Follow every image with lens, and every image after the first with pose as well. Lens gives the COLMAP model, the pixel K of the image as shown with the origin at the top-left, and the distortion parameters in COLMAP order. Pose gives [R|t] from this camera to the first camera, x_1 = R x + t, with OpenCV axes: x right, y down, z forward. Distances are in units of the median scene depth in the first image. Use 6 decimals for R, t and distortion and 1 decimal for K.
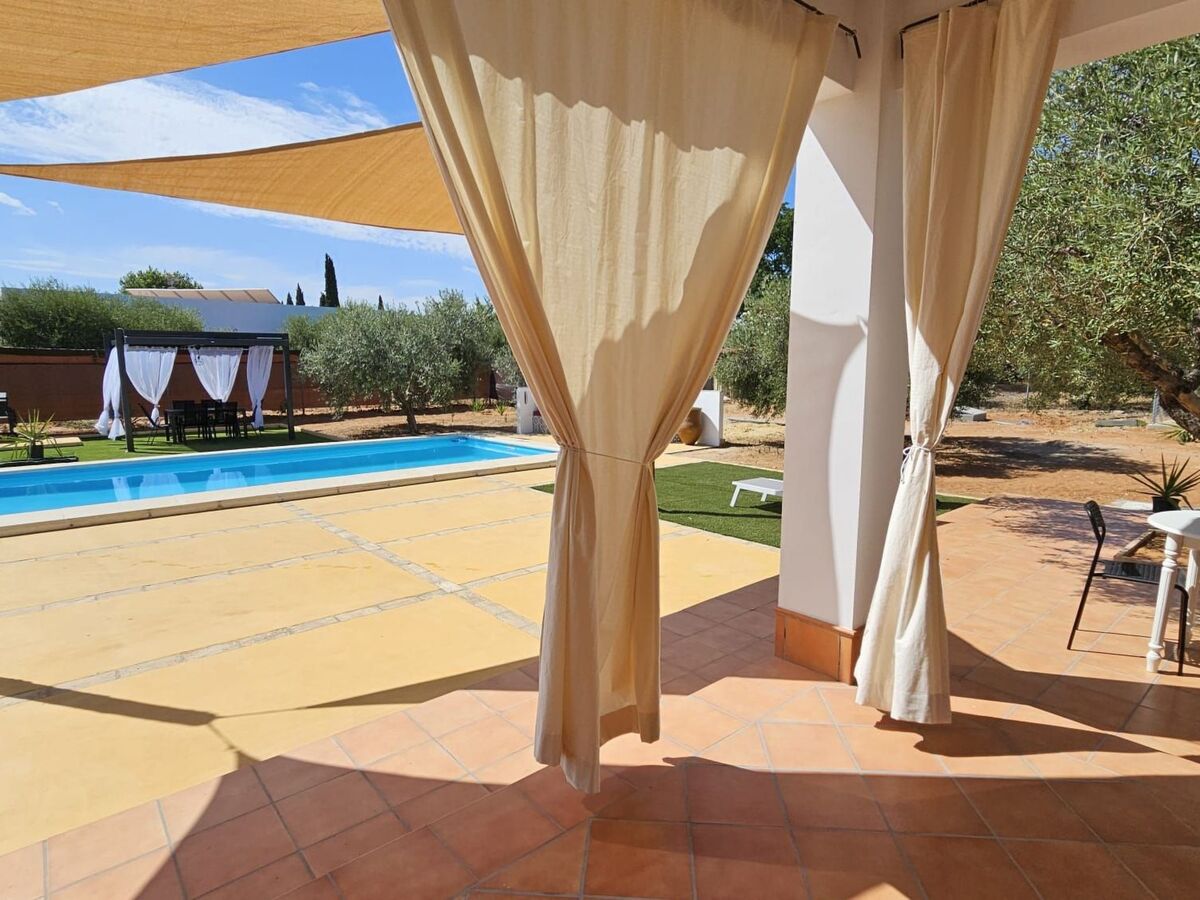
lens RADIAL K [[666.0, 0, 602.5], [0, 666.0, 448.9], [0, 0, 1]] dist [-0.003540, -0.000829]
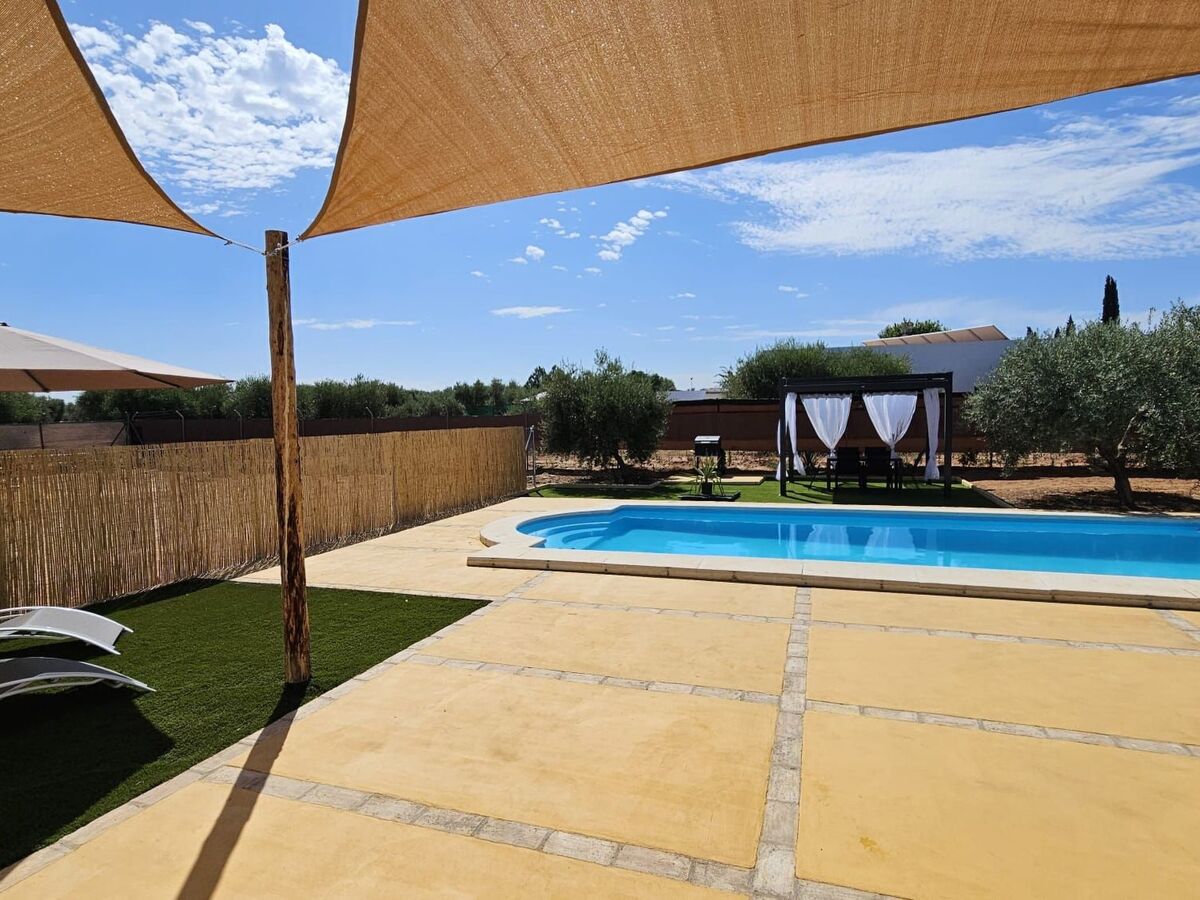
lens RADIAL K [[666.0, 0, 602.5], [0, 666.0, 448.9], [0, 0, 1]] dist [-0.003540, -0.000829]
pose [[0.497252, 0.038708, -0.866742, 0.036535], [-0.093155, 0.995611, -0.008979, -0.026506], [0.862591, 0.085206, 0.498675, 0.196402]]
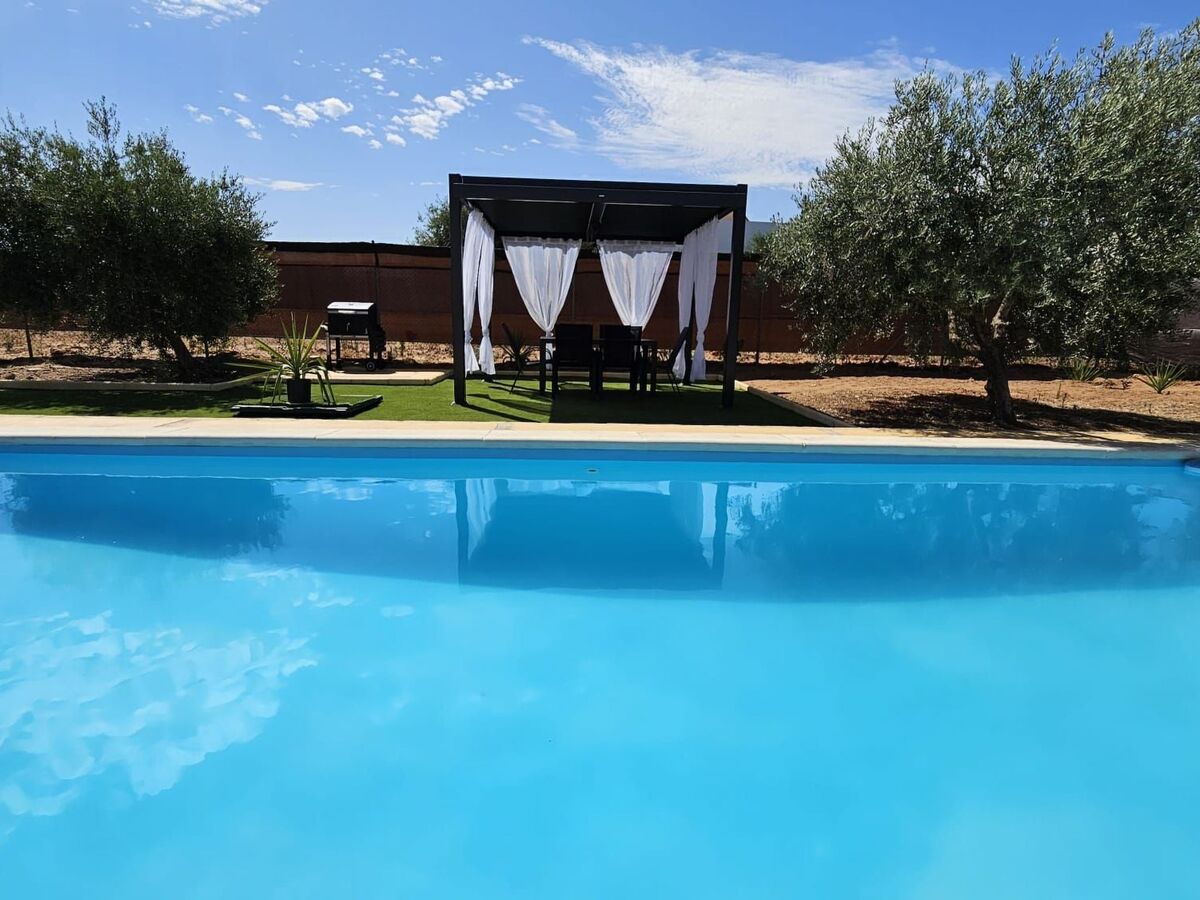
lens RADIAL K [[660.3, 0, 598.4], [0, 660.3, 457.1], [0, 0, 1]] dist [0.001794, -0.000332]
pose [[0.789366, 0.147746, -0.595879, -0.228897], [-0.104896, 0.988795, 0.106211, -0.018545], [0.604895, -0.021334, 0.796019, 0.515945]]
